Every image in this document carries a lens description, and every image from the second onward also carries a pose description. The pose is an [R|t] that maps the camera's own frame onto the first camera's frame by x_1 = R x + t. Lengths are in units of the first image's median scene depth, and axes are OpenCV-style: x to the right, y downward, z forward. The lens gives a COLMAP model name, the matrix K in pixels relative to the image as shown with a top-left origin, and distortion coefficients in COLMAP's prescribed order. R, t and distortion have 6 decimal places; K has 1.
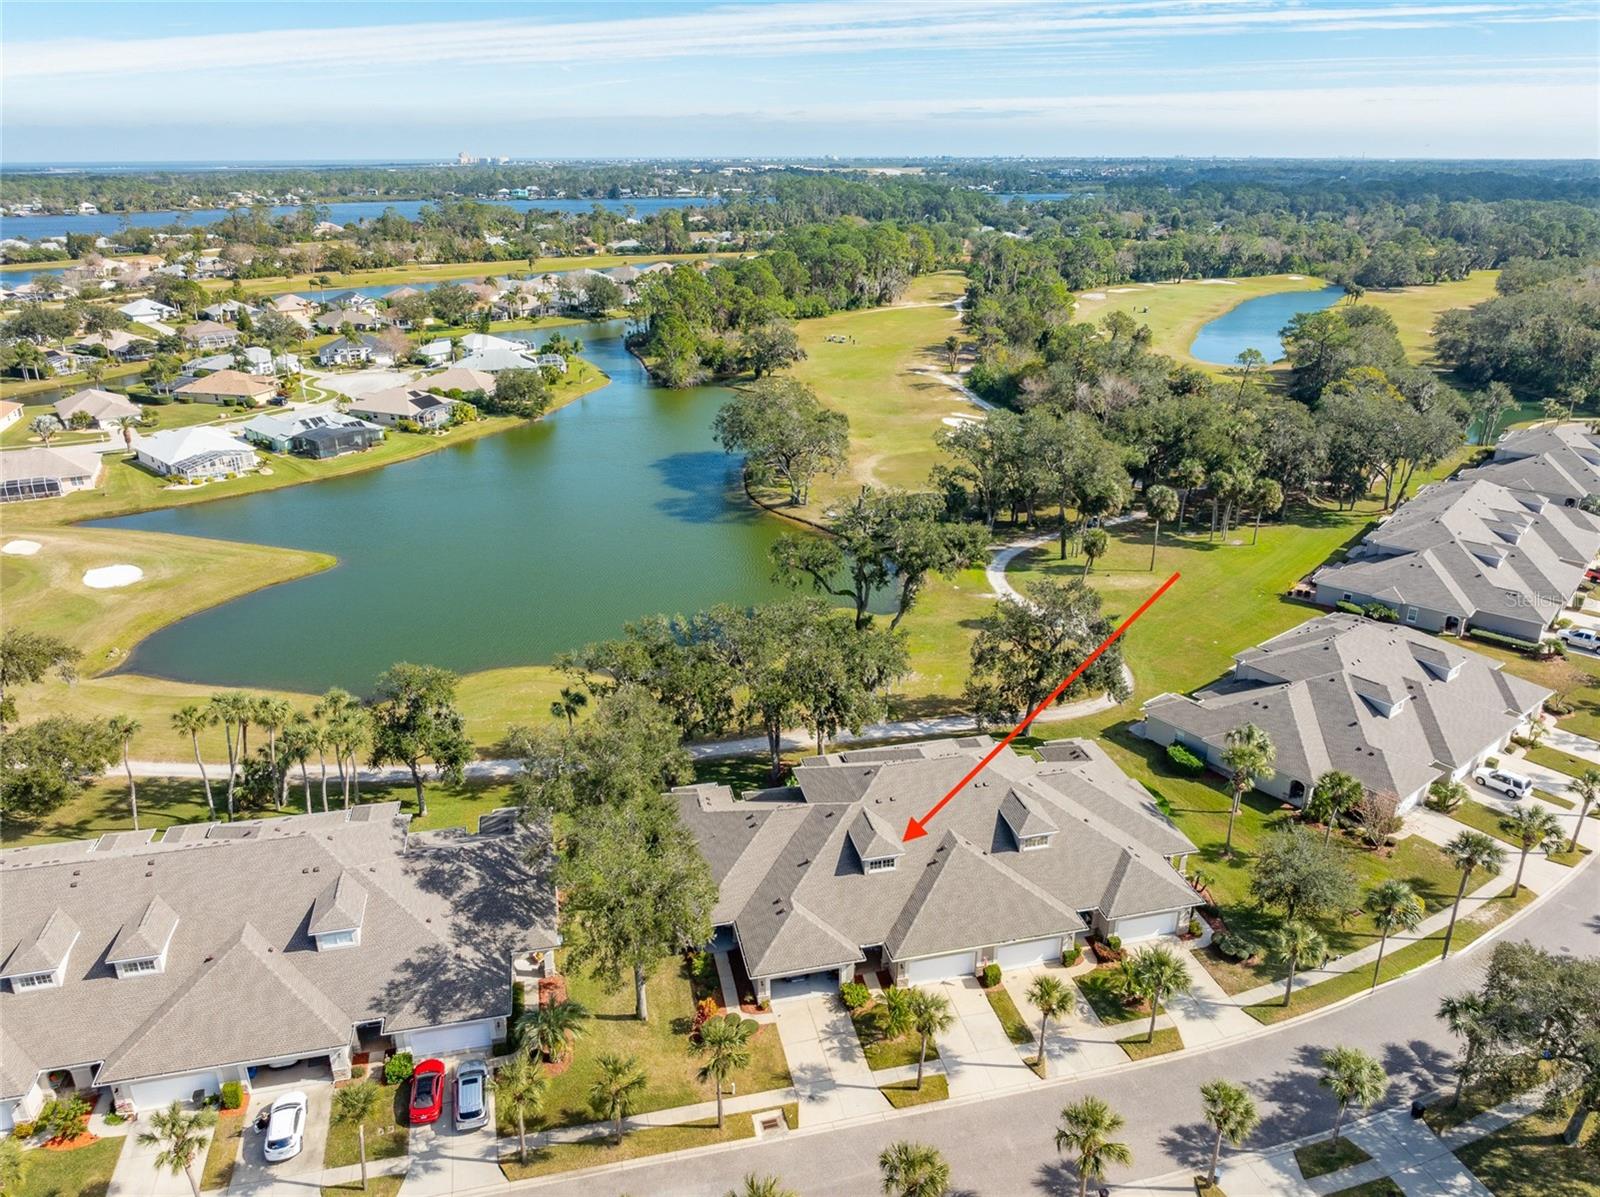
lens RADIAL K [[1122.0, 0, 808.4], [0, 1122.0, 593.2], [0, 0, 1]] dist [-0.031214, 0.020109]
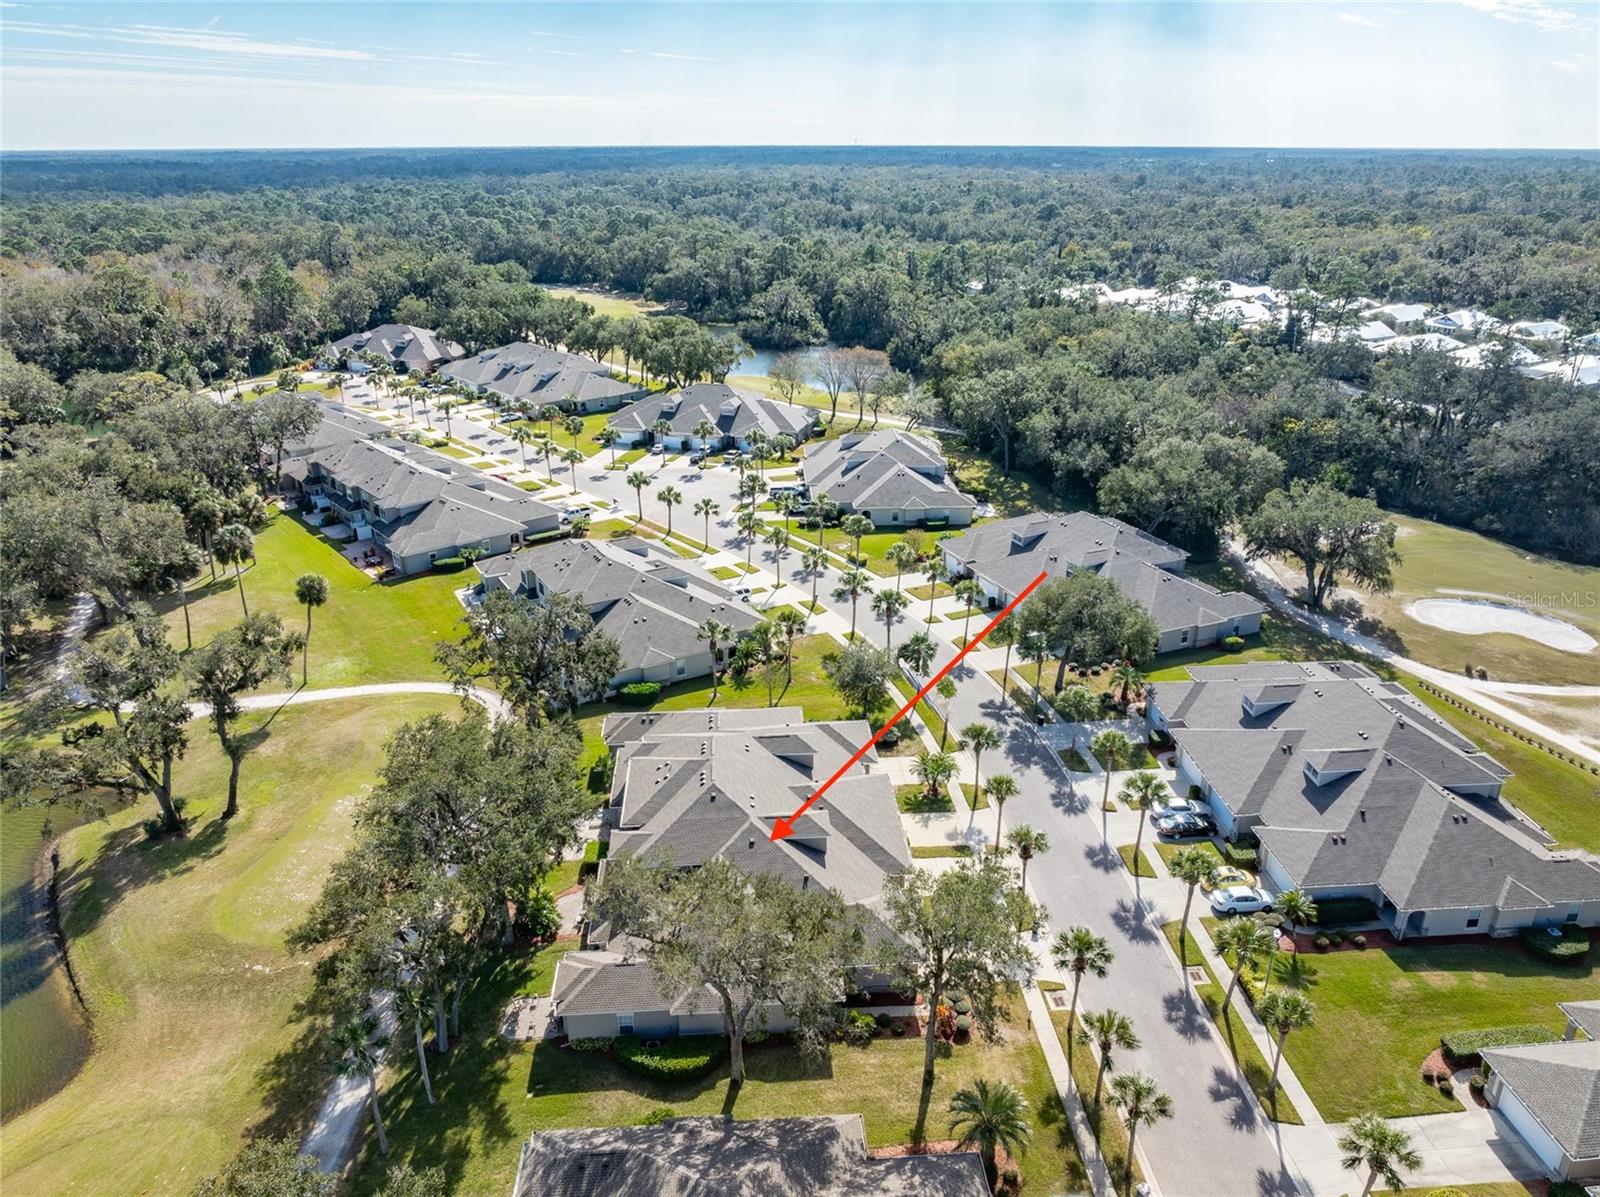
lens RADIAL K [[1122.0, 0, 803.4], [0, 1122.0, 589.2], [0, 0, 1]] dist [-0.031214, 0.020109]
pose [[0.166234, -0.365207, 0.915964, -0.459564], [0.363441, 0.886186, 0.287375, -0.149592], [-0.916666, 0.285128, 0.280045, 0.384401]]
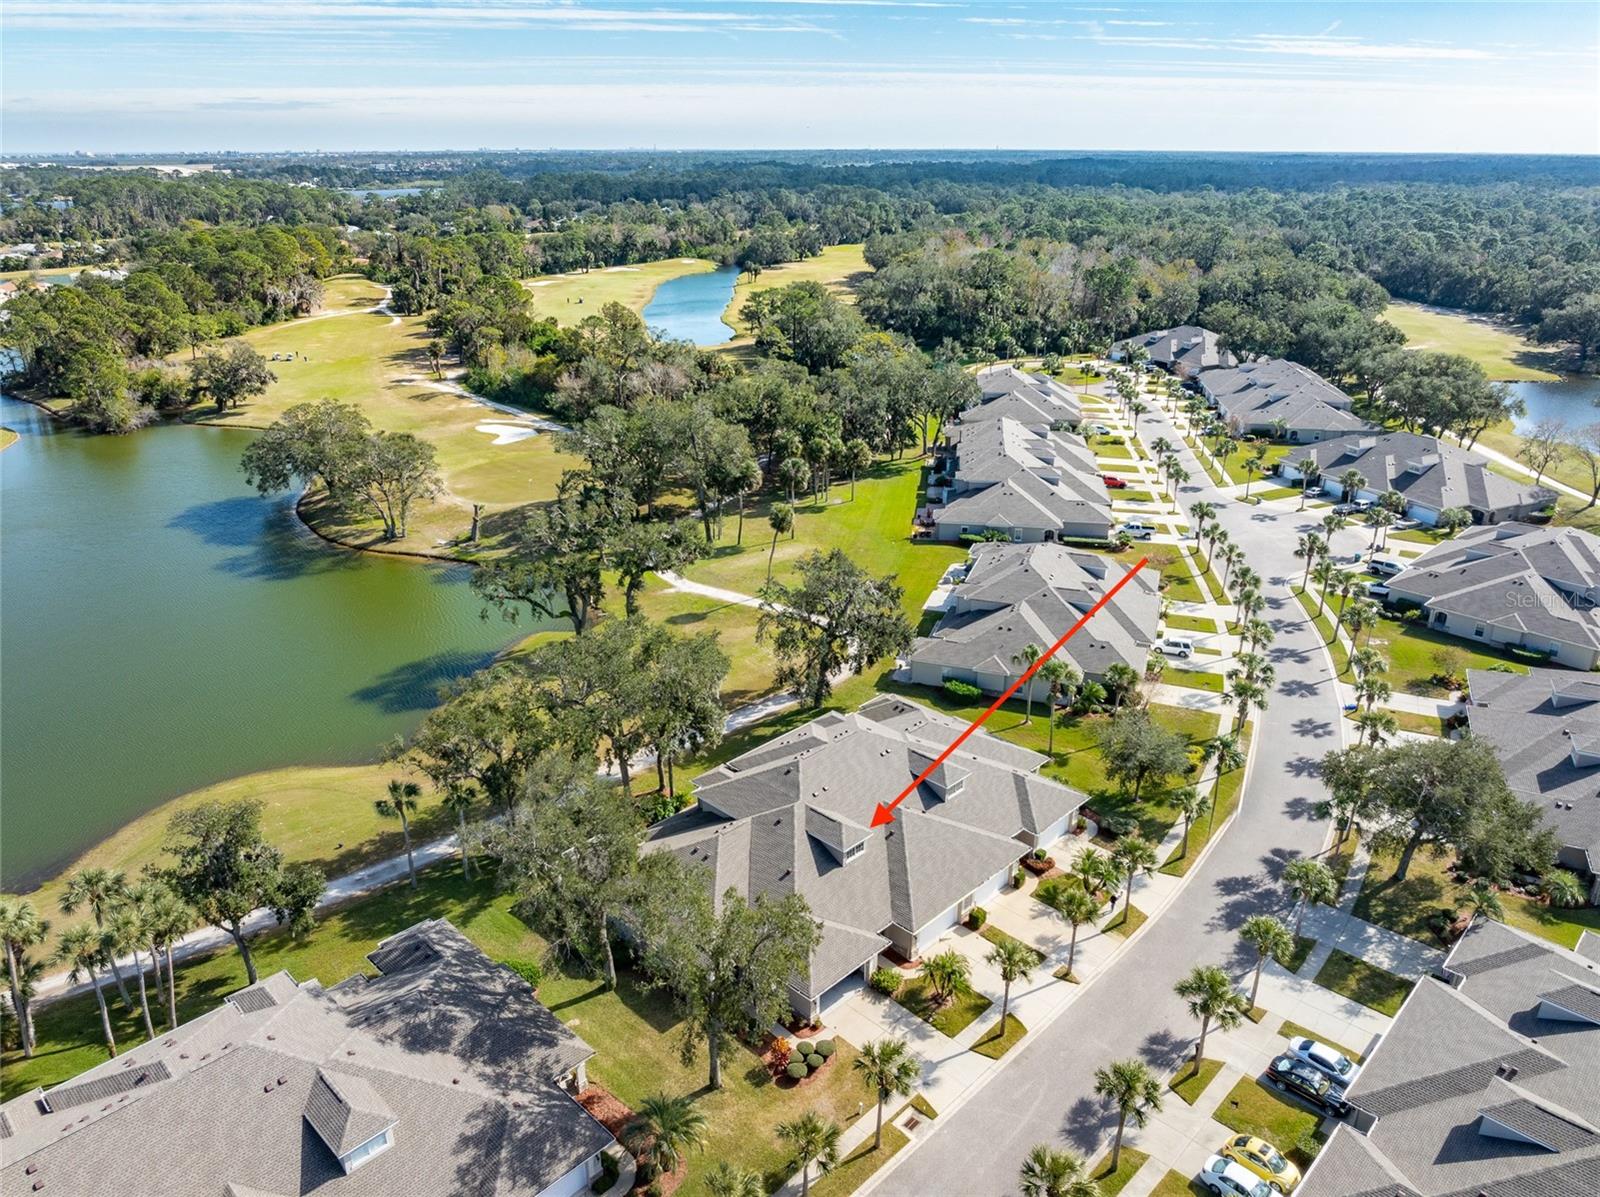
lens RADIAL K [[1122.0, 0, 811.1], [0, 1122.0, 600.3], [0, 0, 1]] dist [-0.031214, 0.020109]
pose [[0.845056, -0.198962, 0.496281, -0.244792], [0.193568, 0.979068, 0.062911, -0.029258], [-0.498409, 0.042901, 0.865880, 0.077992]]
